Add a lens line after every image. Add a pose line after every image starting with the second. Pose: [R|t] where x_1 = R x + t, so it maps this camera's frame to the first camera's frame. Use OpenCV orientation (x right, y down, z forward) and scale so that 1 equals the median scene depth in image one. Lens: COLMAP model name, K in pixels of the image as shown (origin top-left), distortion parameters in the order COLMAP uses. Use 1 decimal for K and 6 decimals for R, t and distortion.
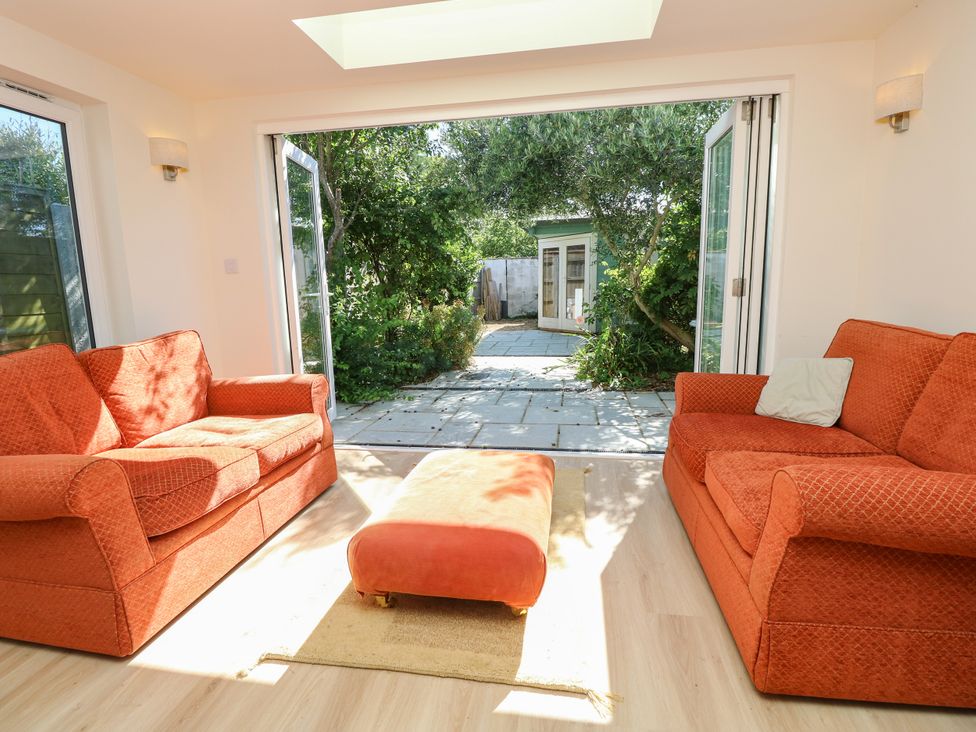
lens RADIAL K [[510.8, 0, 490.6], [0, 510.8, 366.7], [0, 0, 1]] dist [-0.000428, -0.000282]
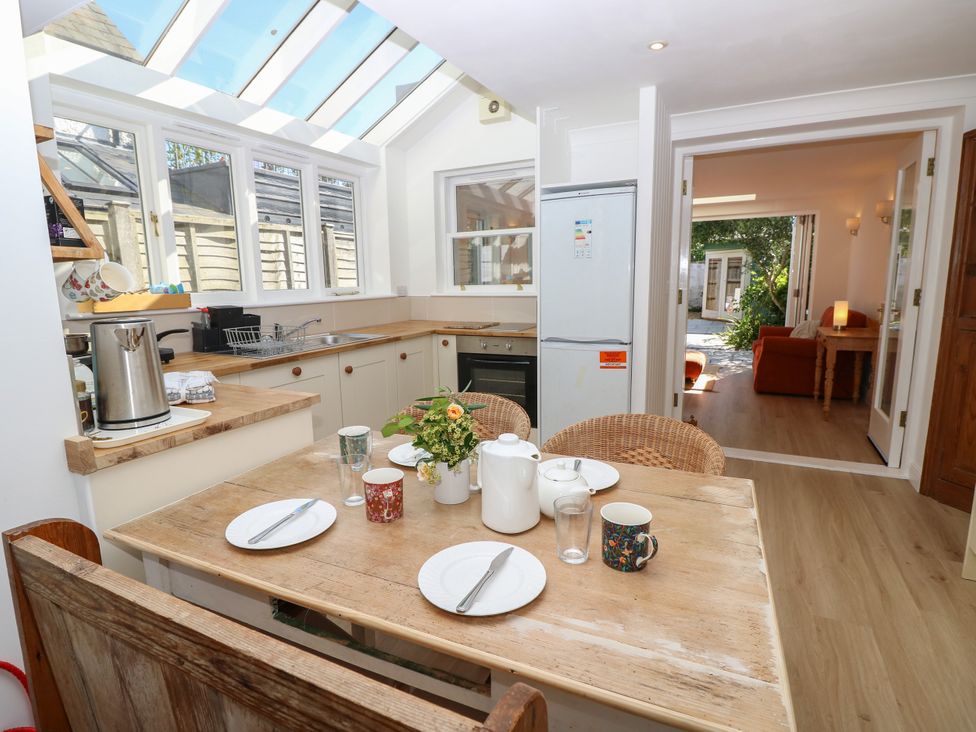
lens RADIAL K [[510.8, 0, 487.2], [0, 510.8, 365.9], [0, 0, 1]] dist [-0.000428, -0.000282]
pose [[0.954486, 0.059335, -0.292296, -0.072832], [-0.056350, 0.998237, 0.018629, 0.094754], [0.292886, -0.001310, 0.956147, -0.730583]]
